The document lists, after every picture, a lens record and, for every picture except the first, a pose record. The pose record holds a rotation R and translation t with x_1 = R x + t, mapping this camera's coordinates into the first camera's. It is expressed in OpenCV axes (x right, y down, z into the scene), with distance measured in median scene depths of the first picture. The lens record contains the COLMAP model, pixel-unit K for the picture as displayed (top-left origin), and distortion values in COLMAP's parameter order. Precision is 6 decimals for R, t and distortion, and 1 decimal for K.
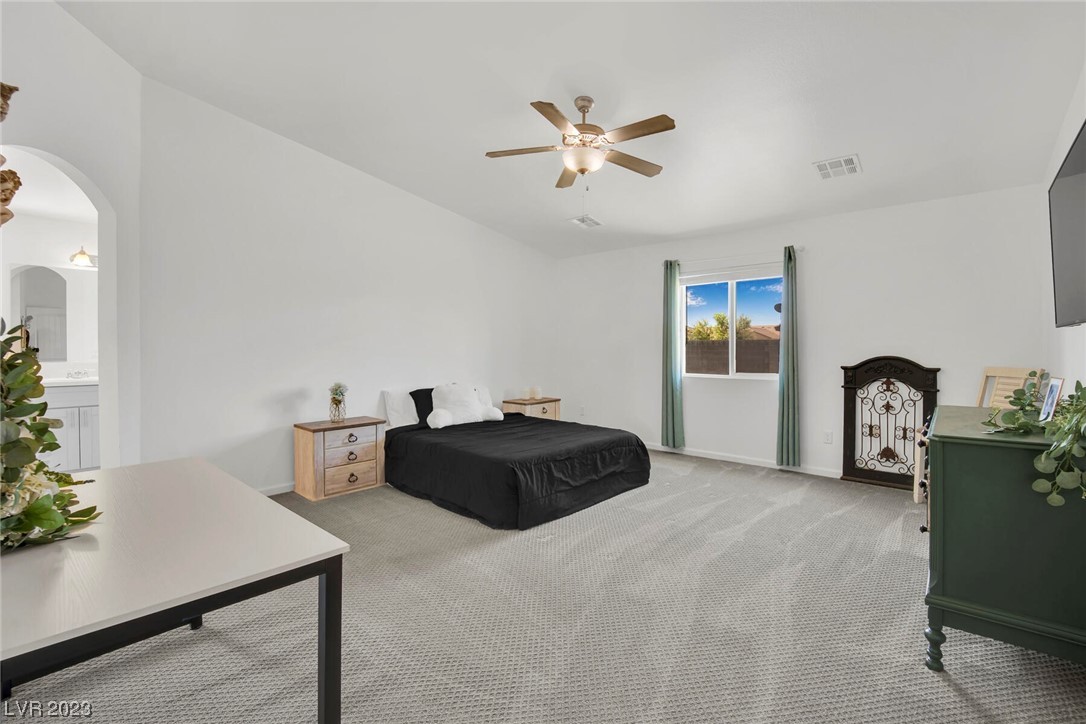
lens RADIAL K [[461.1, 0, 540.4], [0, 461.1, 353.7], [0, 0, 1]] dist [-0.022760, -0.000031]
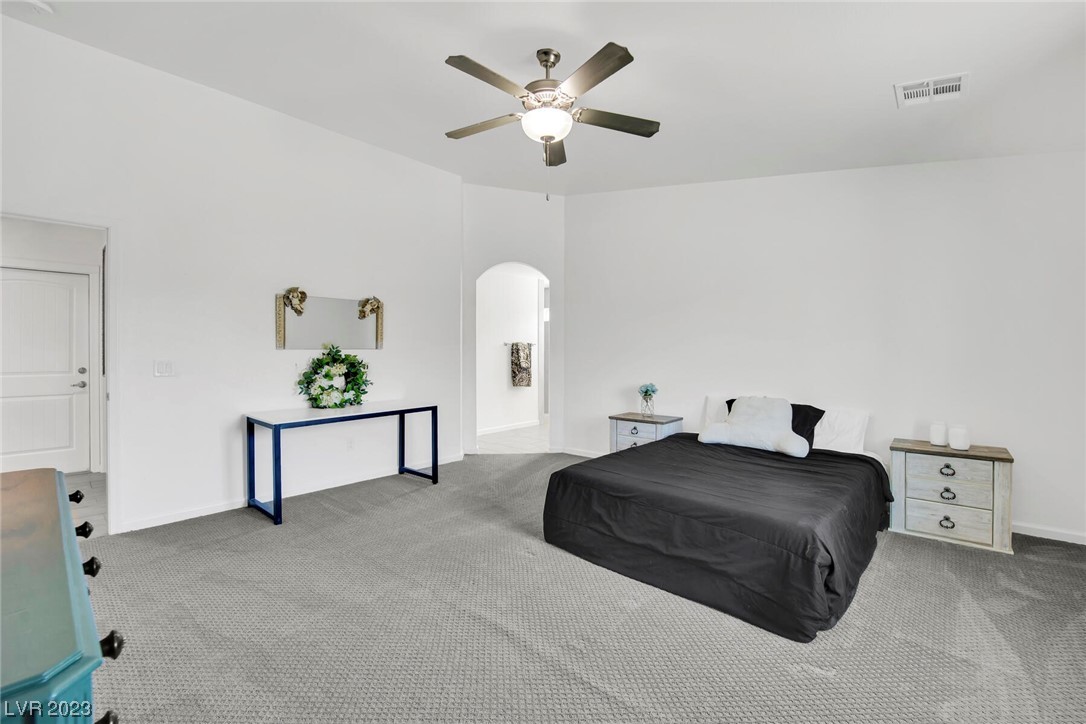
lens RADIAL K [[461.1, 0, 540.4], [0, 461.1, 353.7], [0, 0, 1]] dist [-0.022760, -0.000031]
pose [[0.002743, 0.002877, -0.999992, 0.732426], [-0.004518, 0.999986, 0.002865, -0.005977], [0.999986, 0.004510, 0.002756, 0.791605]]
